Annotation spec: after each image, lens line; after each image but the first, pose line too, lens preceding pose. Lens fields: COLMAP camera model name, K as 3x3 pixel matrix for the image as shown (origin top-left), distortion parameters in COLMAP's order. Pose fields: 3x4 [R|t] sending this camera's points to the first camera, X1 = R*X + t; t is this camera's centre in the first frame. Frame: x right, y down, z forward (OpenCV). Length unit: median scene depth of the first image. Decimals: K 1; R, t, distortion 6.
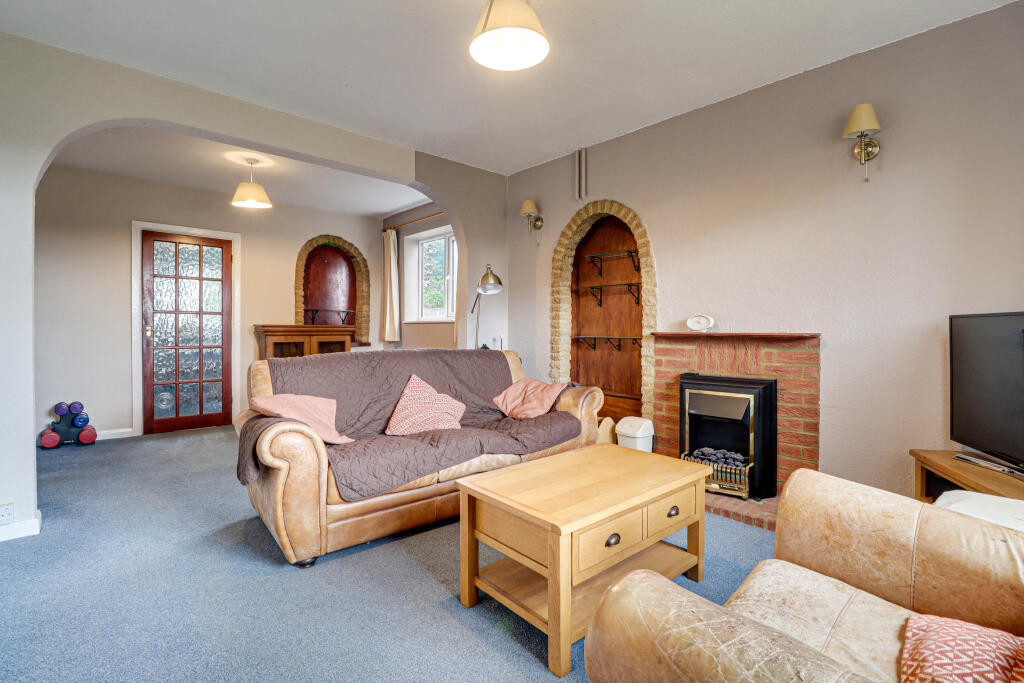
lens RADIAL K [[477.8, 0, 513.1], [0, 477.8, 334.8], [0, 0, 1]] dist [0.000439, 0.000039]
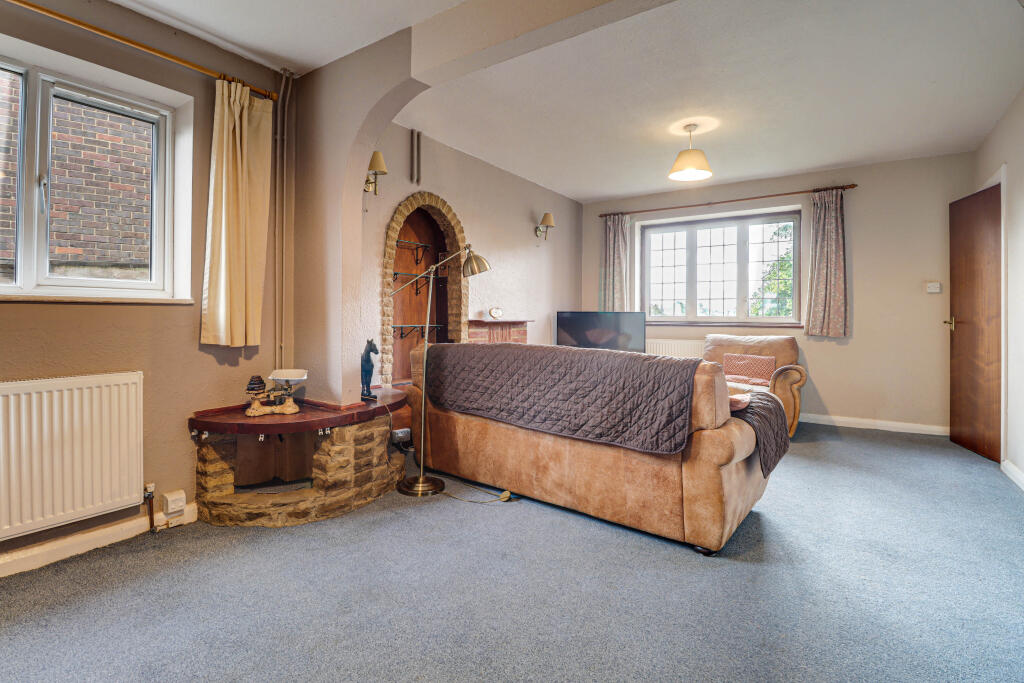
lens RADIAL K [[480.3, 0, 511.8], [0, 480.3, 316.3], [0, 0, 1]] dist [0.000207, 0.000023]
pose [[-0.248388, -0.002531, 0.968657, -0.930049], [0.008426, 0.999953, 0.004773, -0.019417], [-0.968624, 0.009348, -0.248355, 1.163596]]
